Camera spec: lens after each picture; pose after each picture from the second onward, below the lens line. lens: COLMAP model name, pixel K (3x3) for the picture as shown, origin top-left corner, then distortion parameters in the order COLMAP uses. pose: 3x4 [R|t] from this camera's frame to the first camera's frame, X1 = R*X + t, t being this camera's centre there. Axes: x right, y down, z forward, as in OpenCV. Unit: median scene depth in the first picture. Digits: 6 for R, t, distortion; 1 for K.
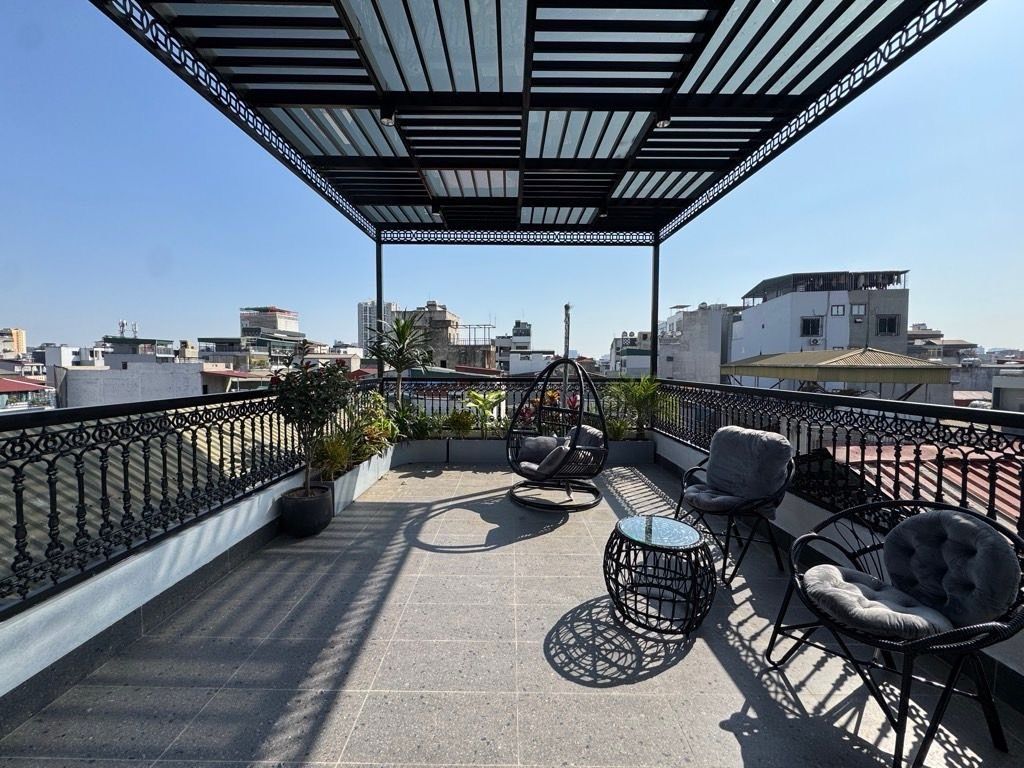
lens RADIAL K [[408.7, 0, 508.9], [0, 408.7, 381.0], [0, 0, 1]] dist [-0.003480, 0.001466]
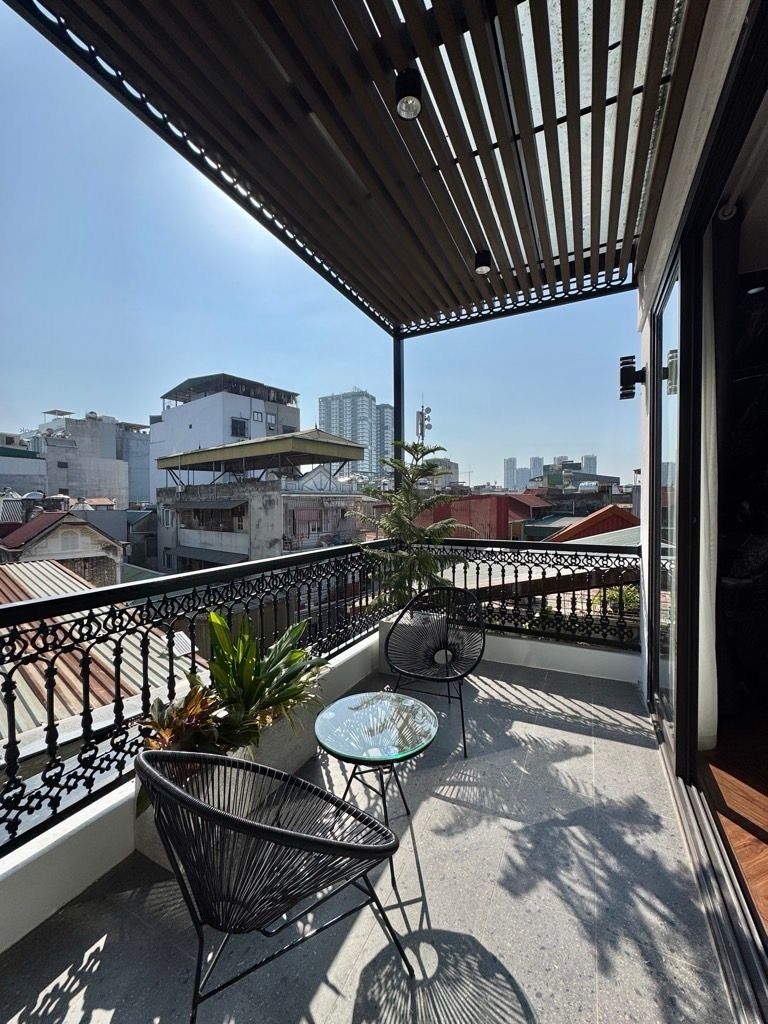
lens RADIAL K [[408.7, 0, 381.0], [0, 408.7, 509.0], [0, 0, 1]] dist [-0.003480, 0.001466]
pose [[0.444995, -0.012030, 0.895452, -0.334097], [0.044299, 0.998981, -0.008594, 0.718119], [-0.894437, 0.043492, 0.445074, 1.443245]]
